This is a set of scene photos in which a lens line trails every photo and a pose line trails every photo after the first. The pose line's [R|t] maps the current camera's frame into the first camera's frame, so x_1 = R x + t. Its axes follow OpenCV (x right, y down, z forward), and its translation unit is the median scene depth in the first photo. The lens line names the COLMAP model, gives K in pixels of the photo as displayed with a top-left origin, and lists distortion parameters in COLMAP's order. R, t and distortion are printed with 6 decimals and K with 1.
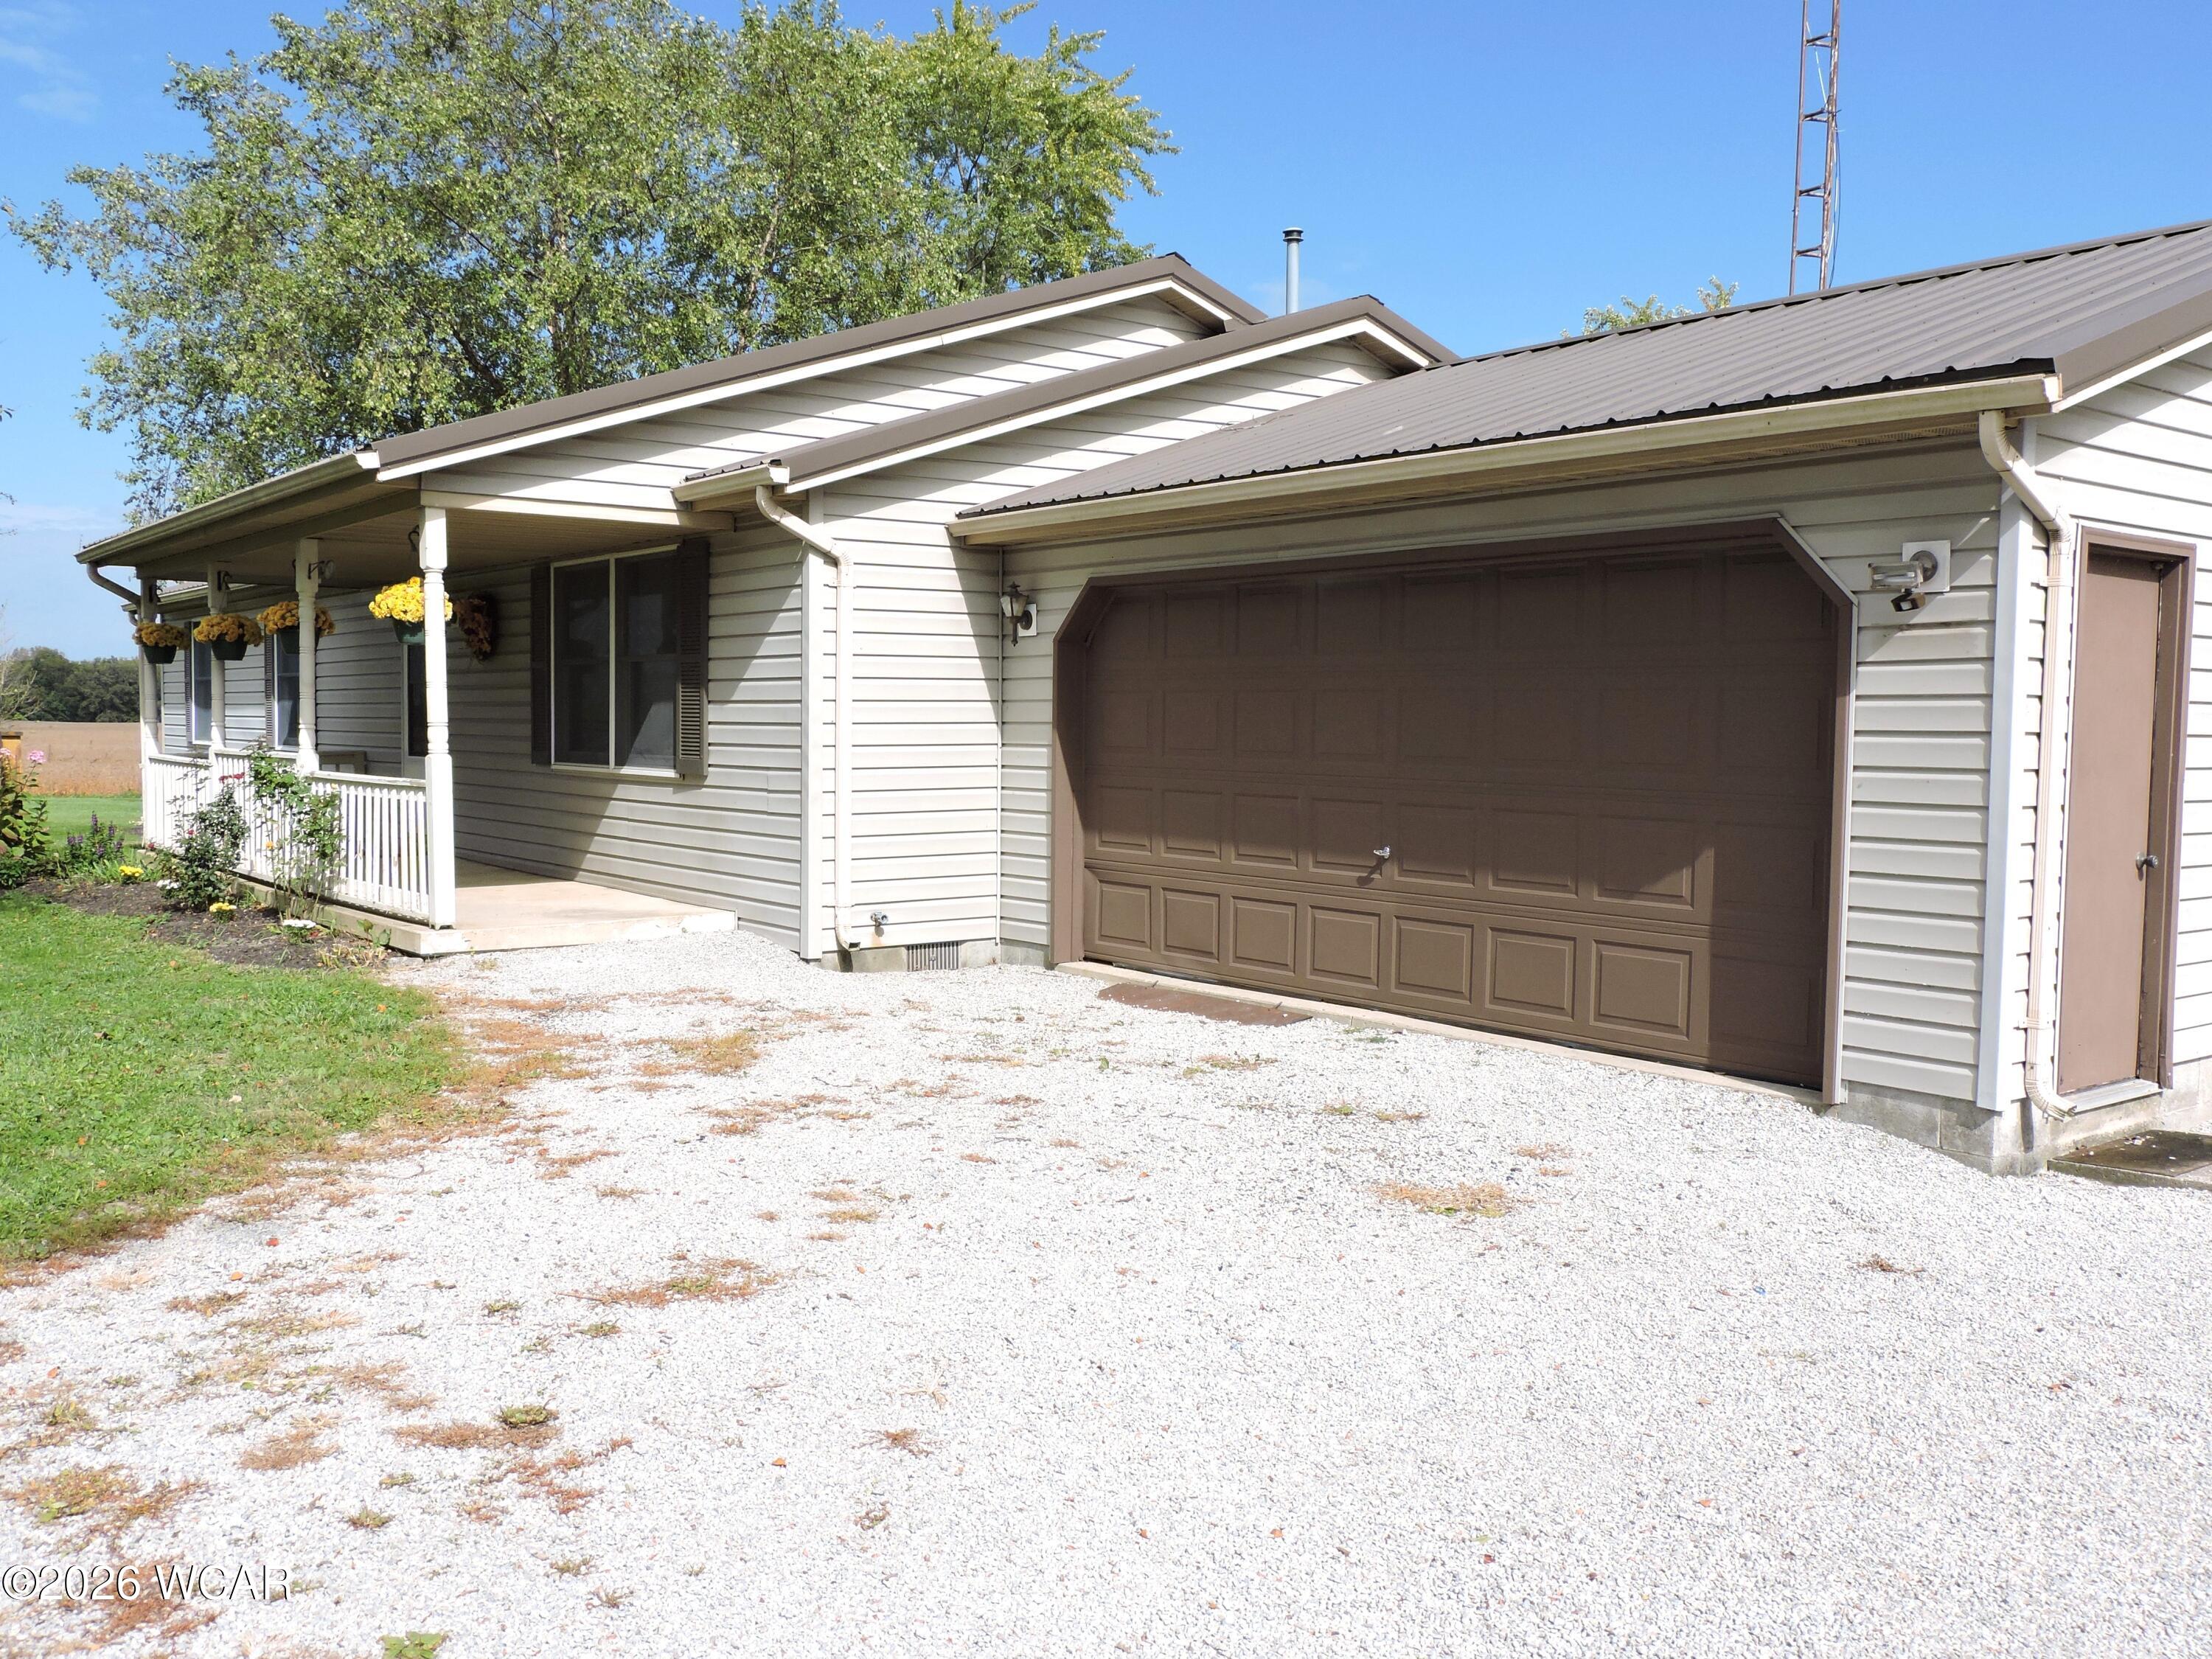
lens RADIAL K [[1930.6, 0, 1103.9], [0, 1930.6, 816.3], [0, 0, 1]] dist [-0.015807, 0.012342]
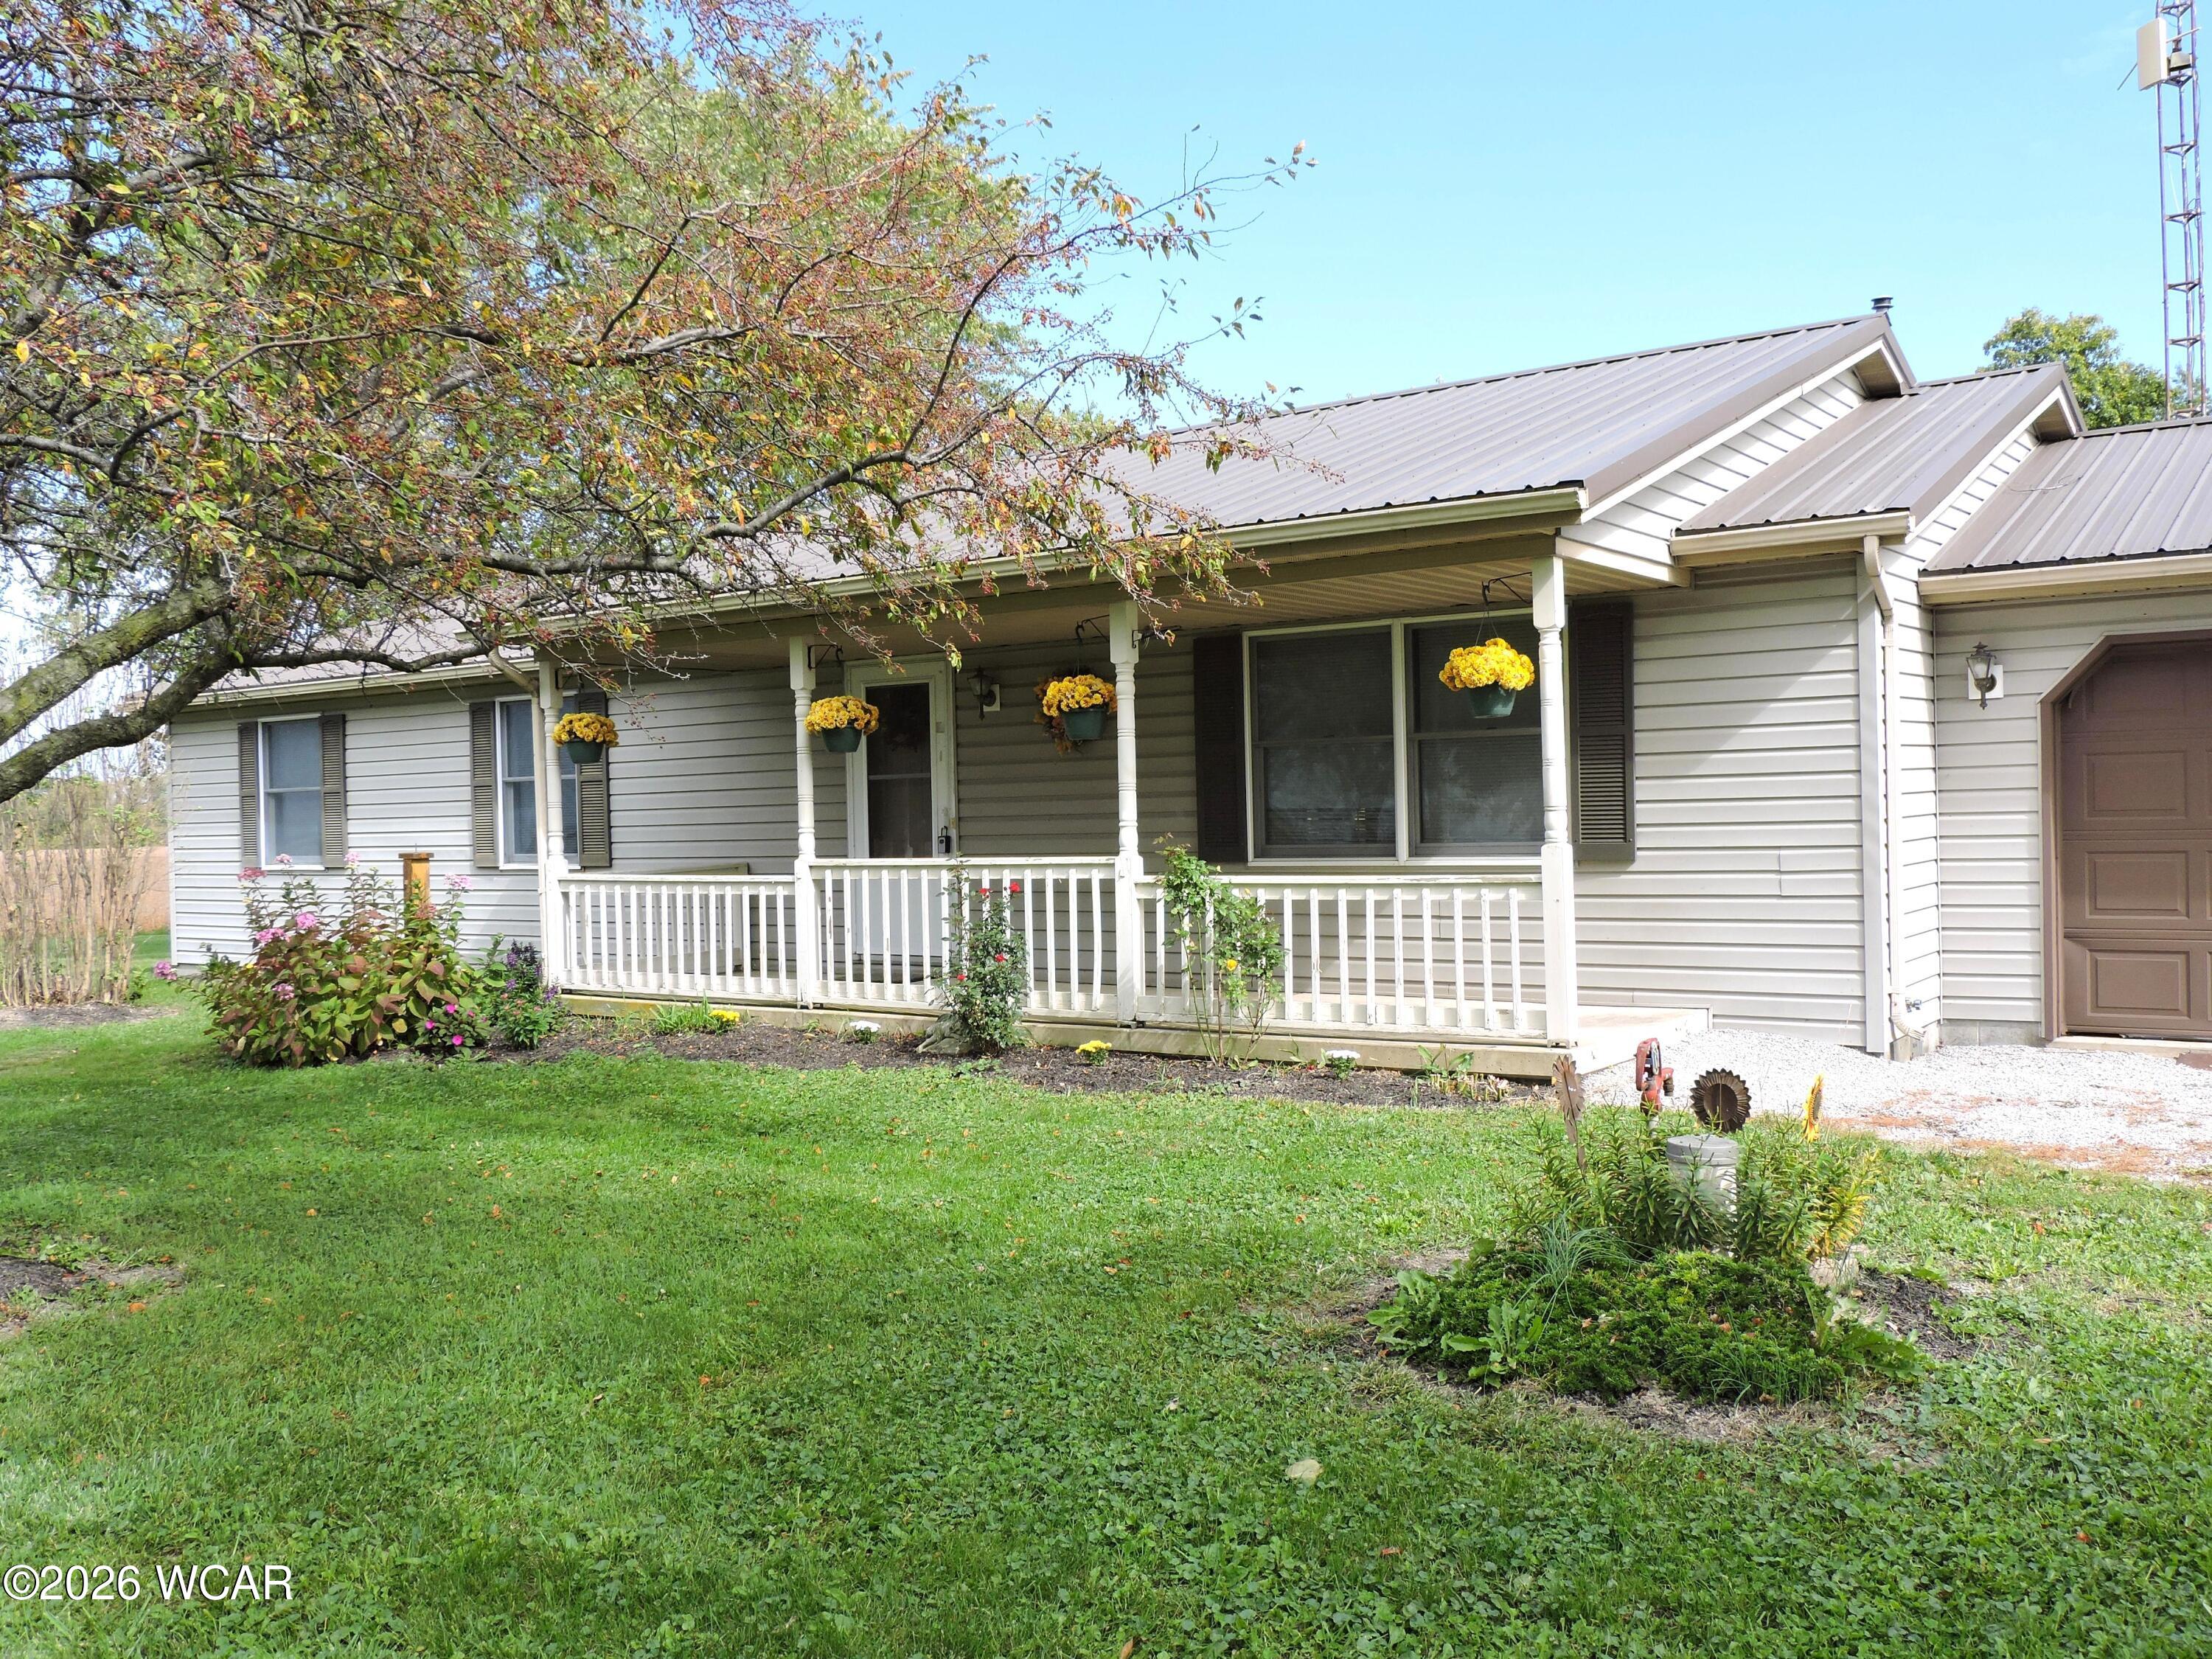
lens RADIAL K [[1930.6, 0, 1106.3], [0, 1930.6, 843.1], [0, 0, 1]] dist [-0.015807, 0.012342]
pose [[0.961173, -0.036925, 0.273466, -0.724040], [0.048002, 0.998271, -0.033927, -0.010877], [-0.271741, 0.045736, 0.961283, 0.210478]]
